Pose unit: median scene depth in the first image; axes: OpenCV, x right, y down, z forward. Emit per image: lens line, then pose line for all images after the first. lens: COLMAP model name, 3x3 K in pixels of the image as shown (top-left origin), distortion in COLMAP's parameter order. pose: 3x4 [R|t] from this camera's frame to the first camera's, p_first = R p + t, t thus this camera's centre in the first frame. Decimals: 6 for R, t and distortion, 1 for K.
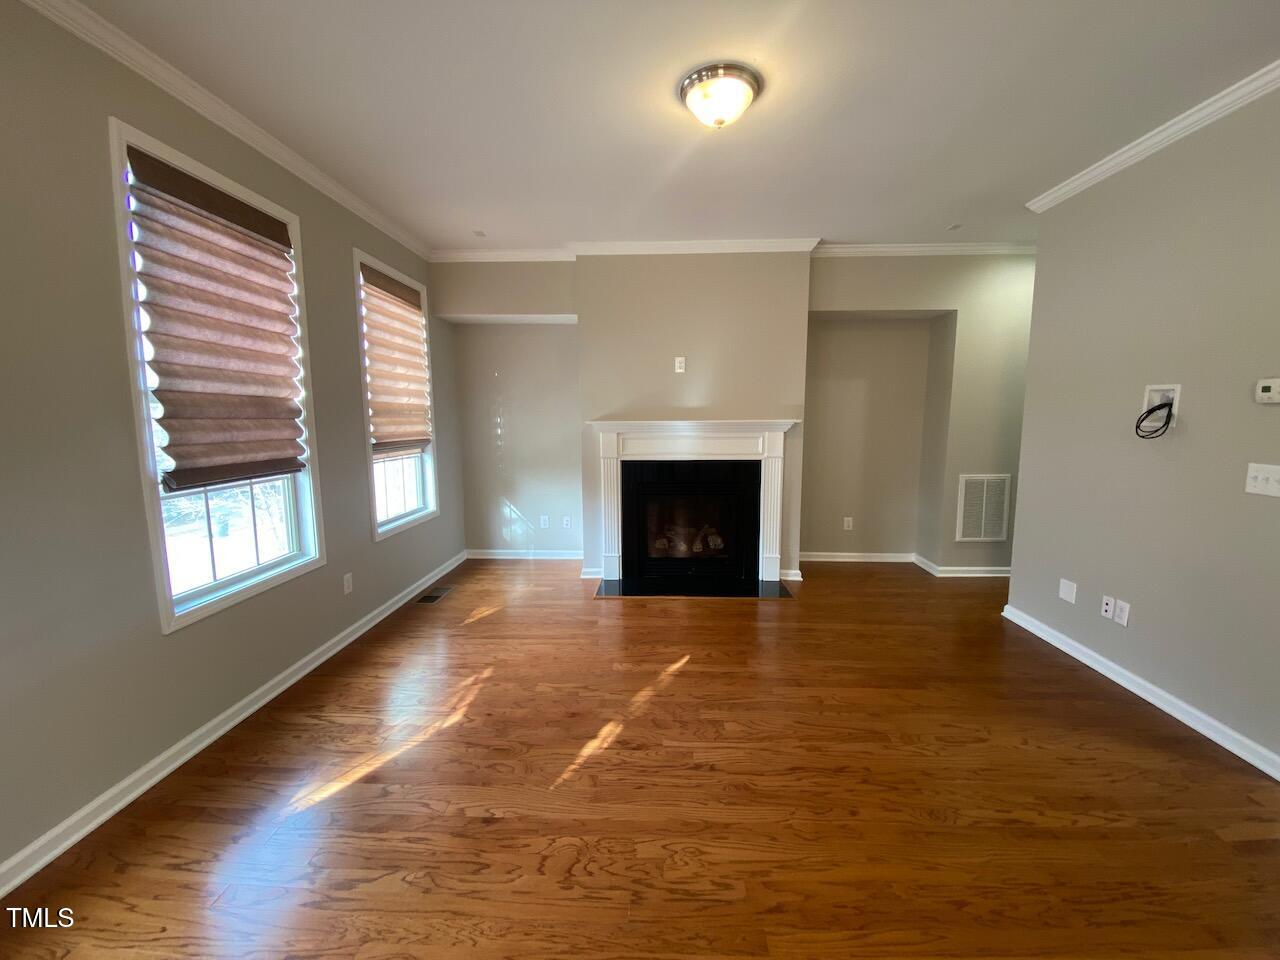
lens RADIAL K [[522.6, 0, 651.5], [0, 522.6, 484.1], [0, 0, 1]] dist [-0.000505, -0.006817]
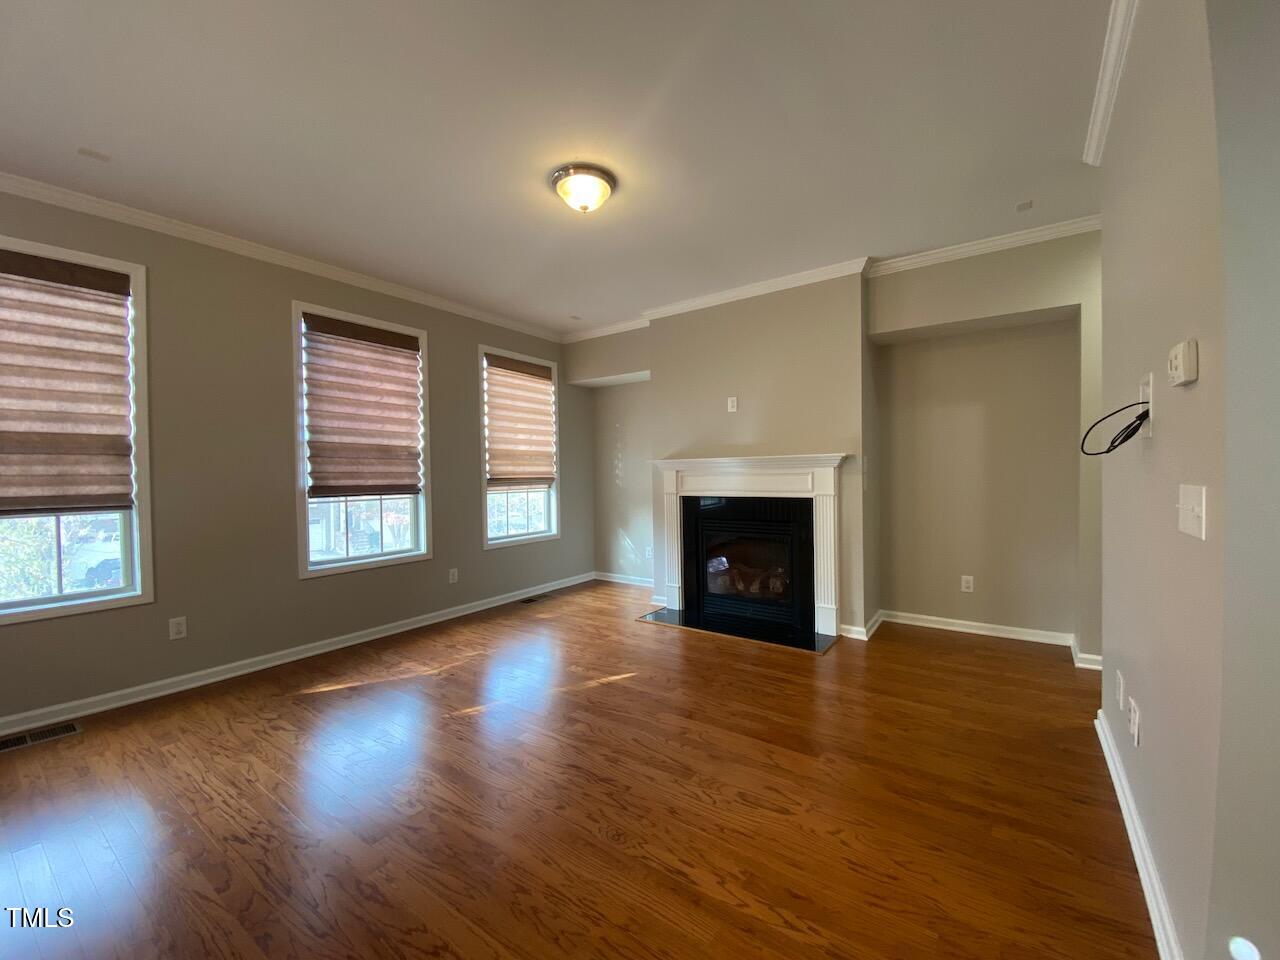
lens RADIAL K [[527.2, 0, 648.3], [0, 527.2, 480.7], [0, 0, 1]] dist [0.014574, -0.000581]
pose [[0.837277, -0.002760, -0.546772, 0.609783], [-0.057525, 0.993993, -0.093106, 0.034471], [0.543745, 0.109409, 0.832089, 0.071900]]
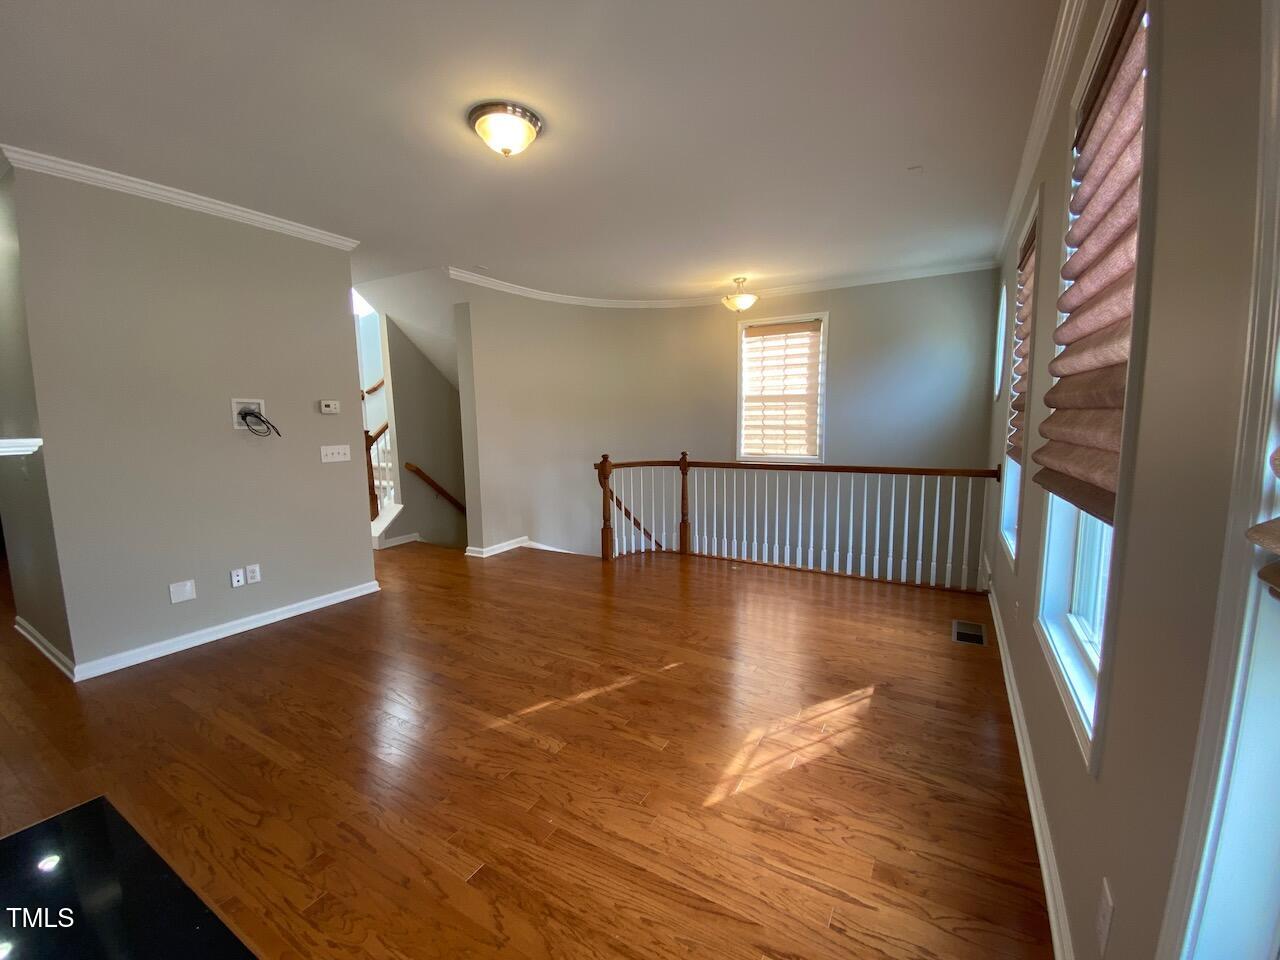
lens RADIAL K [[527.2, 0, 643.3], [0, 527.2, 481.7], [0, 0, 1]] dist [0.014574, -0.000581]
pose [[-0.877873, -0.042172, 0.477034, -0.452791], [0.079585, 0.969417, 0.232158, -0.163496], [-0.472235, 0.241770, -0.847668, 1.291764]]
